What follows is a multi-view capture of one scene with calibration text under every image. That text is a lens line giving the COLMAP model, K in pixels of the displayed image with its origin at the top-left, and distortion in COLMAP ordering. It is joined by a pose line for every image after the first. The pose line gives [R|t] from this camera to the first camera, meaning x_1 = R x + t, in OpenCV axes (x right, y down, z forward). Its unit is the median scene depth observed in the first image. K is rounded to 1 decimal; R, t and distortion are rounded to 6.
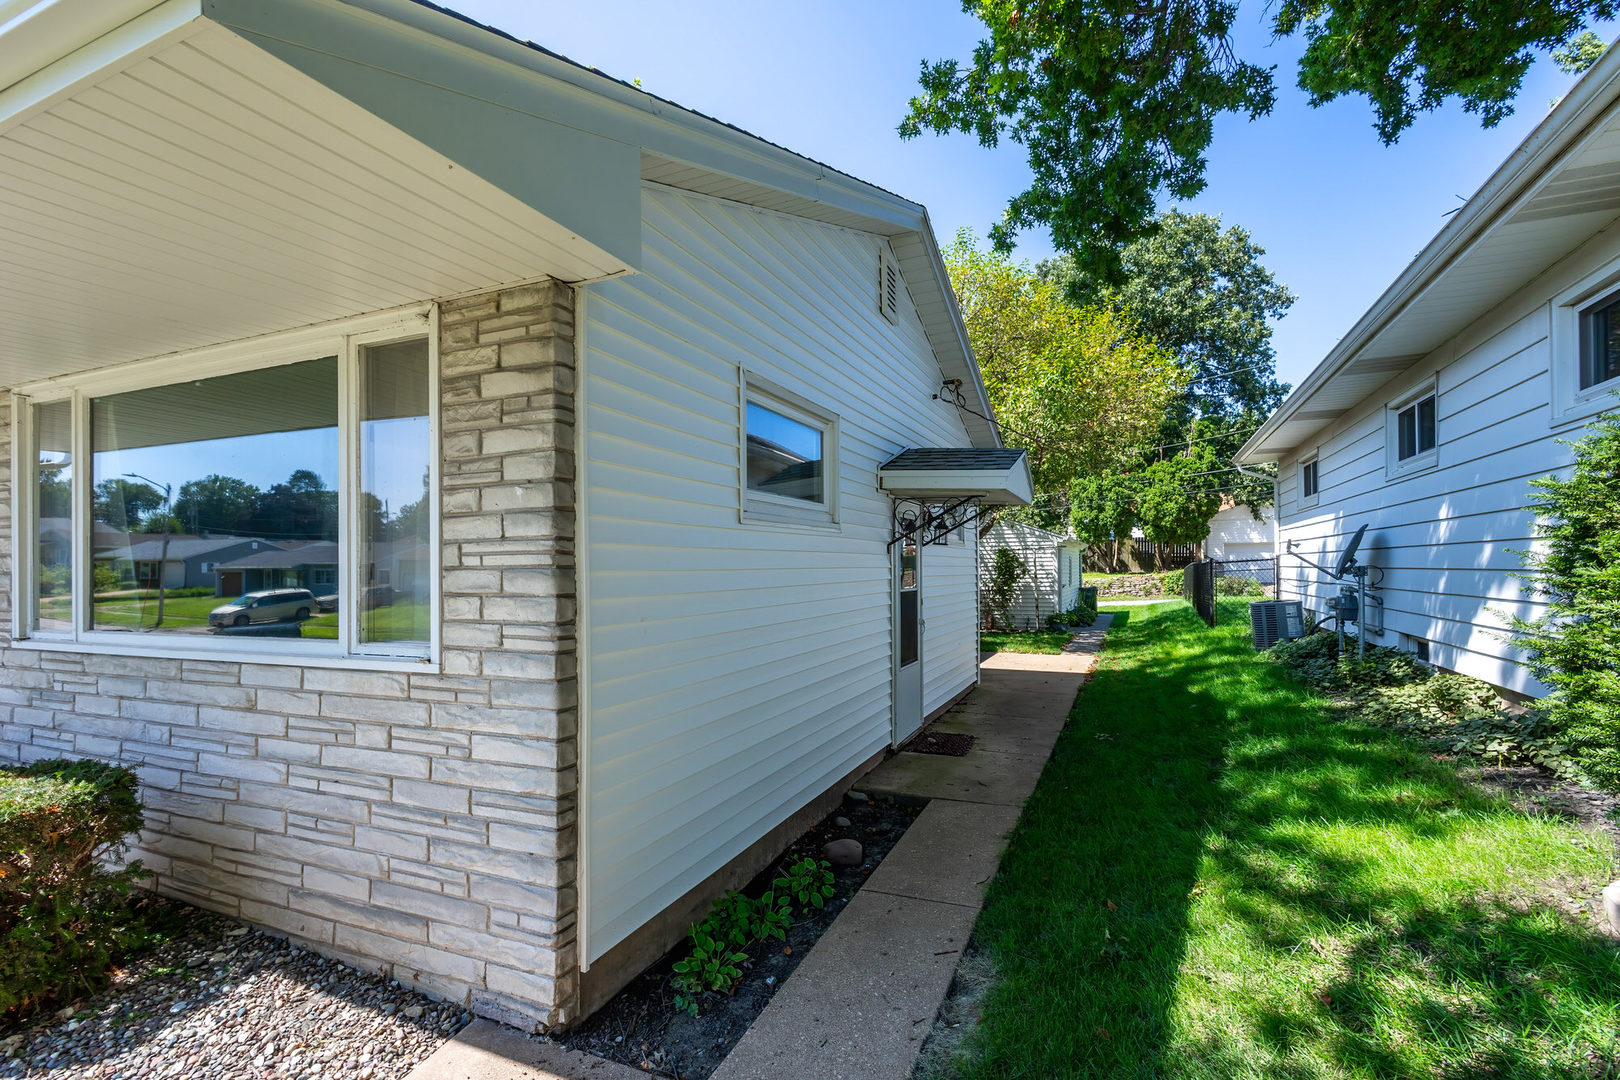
lens RADIAL K [[745.7, 0, 816.0], [0, 745.7, 569.2], [0, 0, 1]] dist [-0.015259, -0.001035]
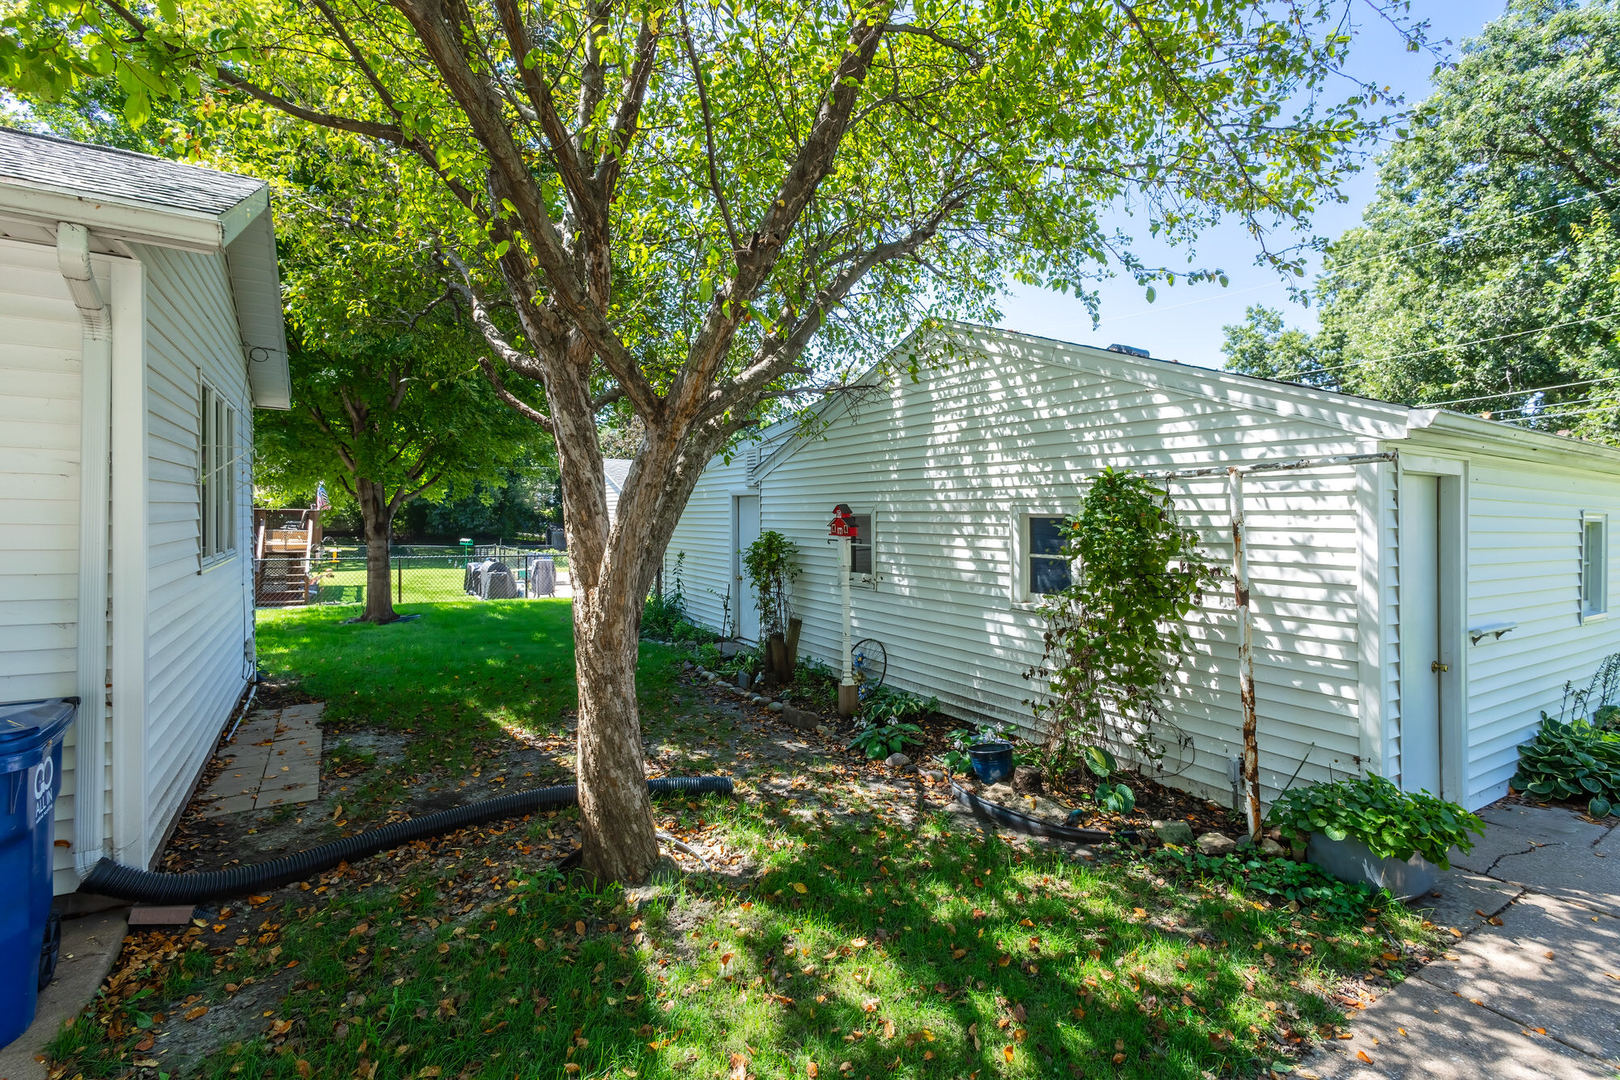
lens RADIAL K [[745.7, 0, 795.7], [0, 745.7, 510.6], [0, 0, 1]] dist [-0.015259, -0.001035]
pose [[0.811828, 0.012619, -0.583760, 0.165264], [-0.015512, 0.999880, 0.000041, -0.007446], [0.583691, 0.009022, 0.811926, 0.386950]]
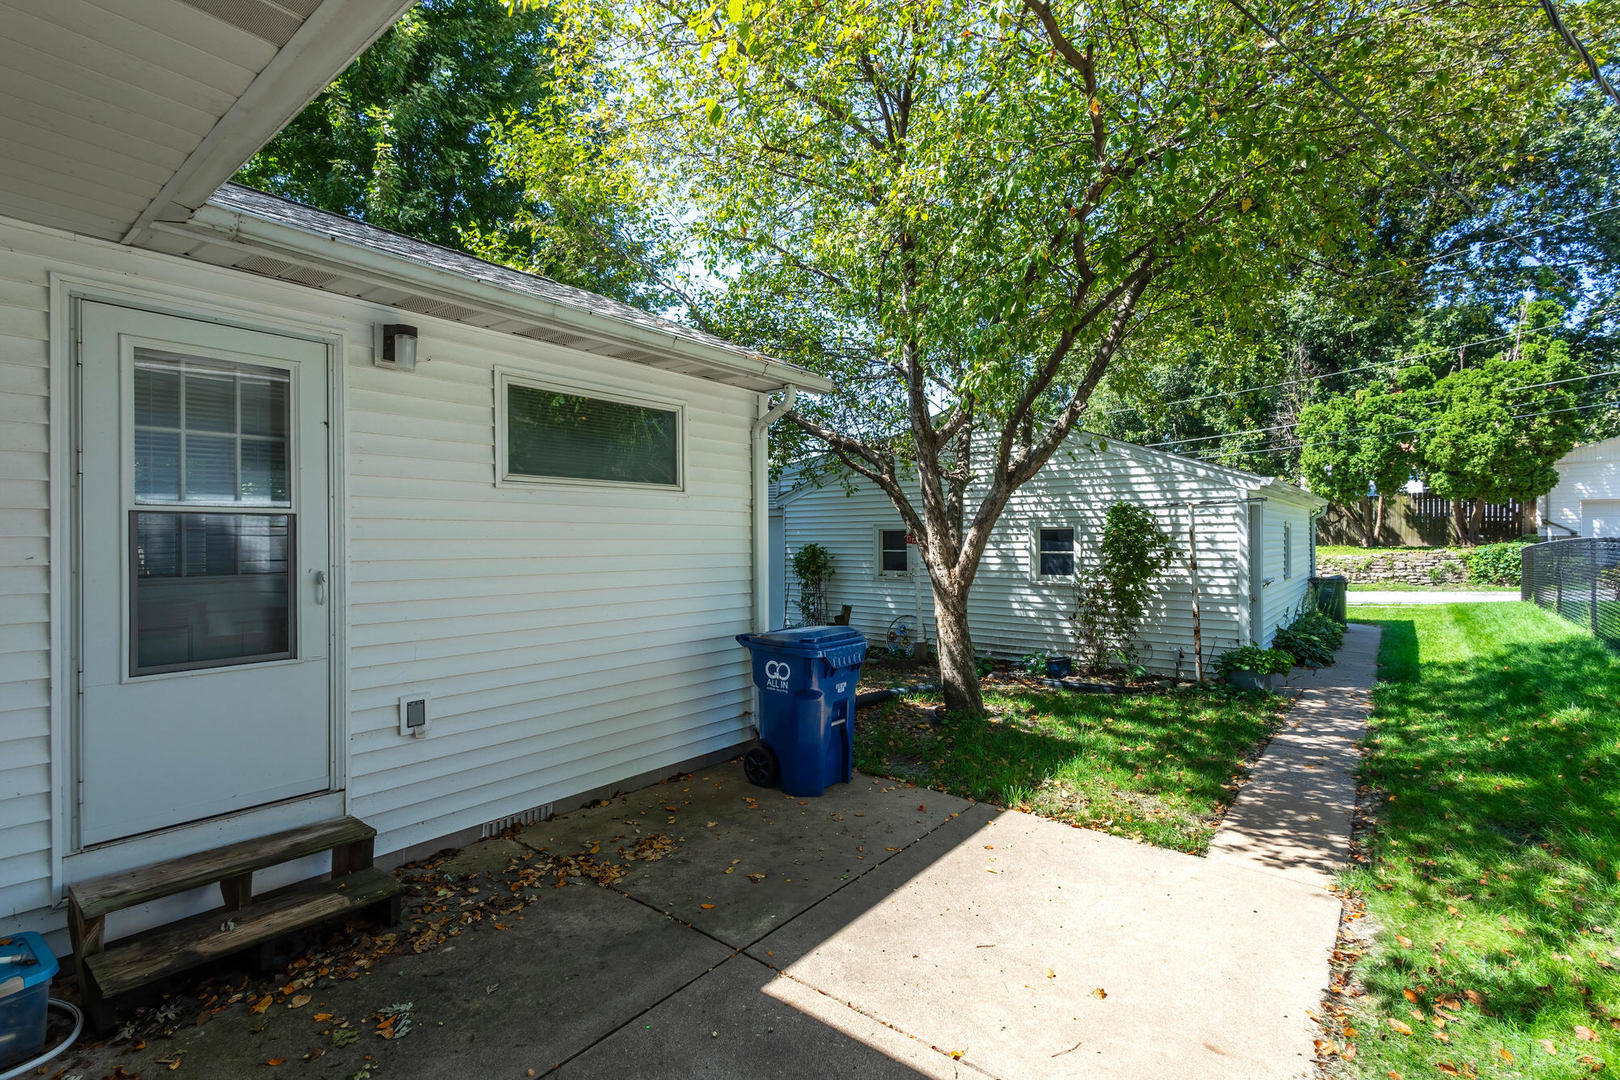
lens RADIAL K [[745.7, 0, 805.8], [0, 745.7, 532.6], [0, 0, 1]] dist [-0.015259, -0.001035]
pose [[0.963974, 0.004323, -0.265961, 0.096834], [-0.004771, 0.999988, -0.001039, -0.004673], [0.265954, 0.002271, 0.963983, 0.257491]]
